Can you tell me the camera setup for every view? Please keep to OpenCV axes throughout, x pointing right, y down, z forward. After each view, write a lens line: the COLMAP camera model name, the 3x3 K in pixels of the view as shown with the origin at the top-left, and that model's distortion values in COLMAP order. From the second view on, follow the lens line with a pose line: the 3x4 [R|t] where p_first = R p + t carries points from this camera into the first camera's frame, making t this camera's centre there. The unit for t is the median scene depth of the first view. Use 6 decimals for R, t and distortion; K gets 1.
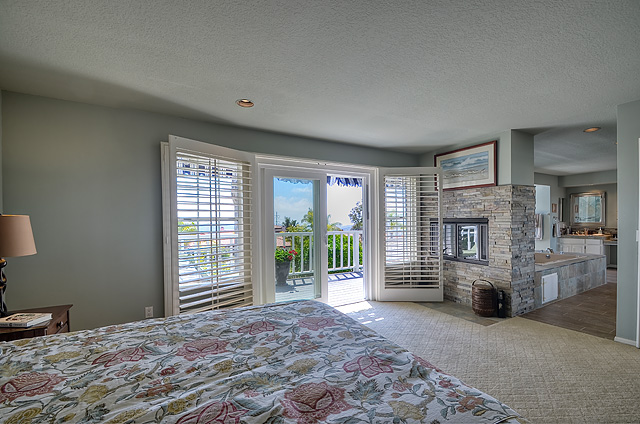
lens RADIAL K [[281.7, 0, 323.3], [0, 281.7, 222.3], [0, 0, 1]] dist [-0.000803, -0.002664]
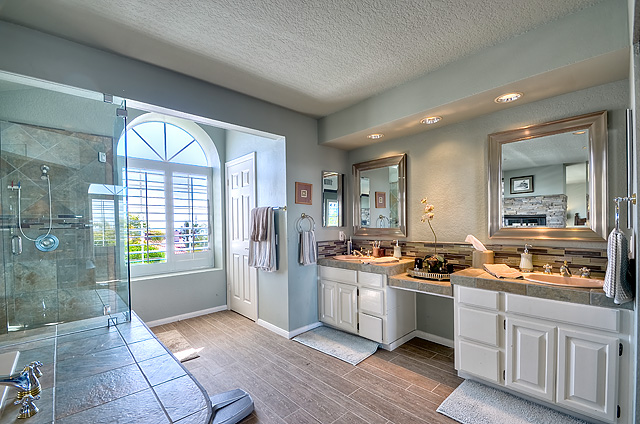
lens RADIAL K [[281.7, 0, 302.7], [0, 281.7, 221.6], [0, 0, 1]] dist [-0.000803, -0.002664]
pose [[0.981668, -0.006722, 0.190479, 1.127719], [0.009362, 0.999872, -0.012964, -0.006945], [-0.190367, 0.014509, 0.981606, 0.905745]]
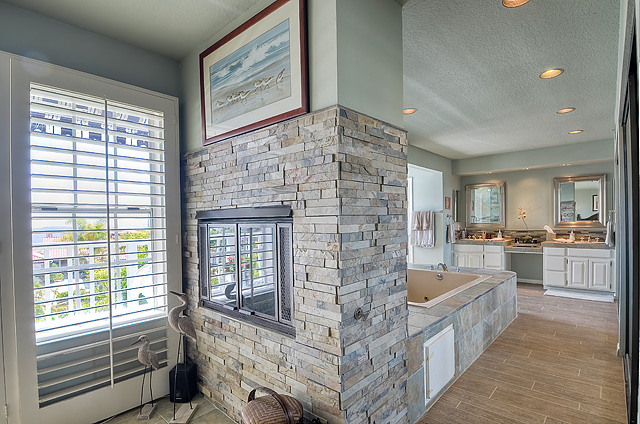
lens RADIAL K [[324.4, 0, 320.1], [0, 324.4, 218.0], [0, 0, 1]] dist [0.014645, -0.000990]
pose [[0.952047, 0.003027, 0.305938, 0.386121], [0.003548, 0.999775, -0.020932, 0.007148], [-0.305932, 0.021014, 0.951821, 0.464816]]
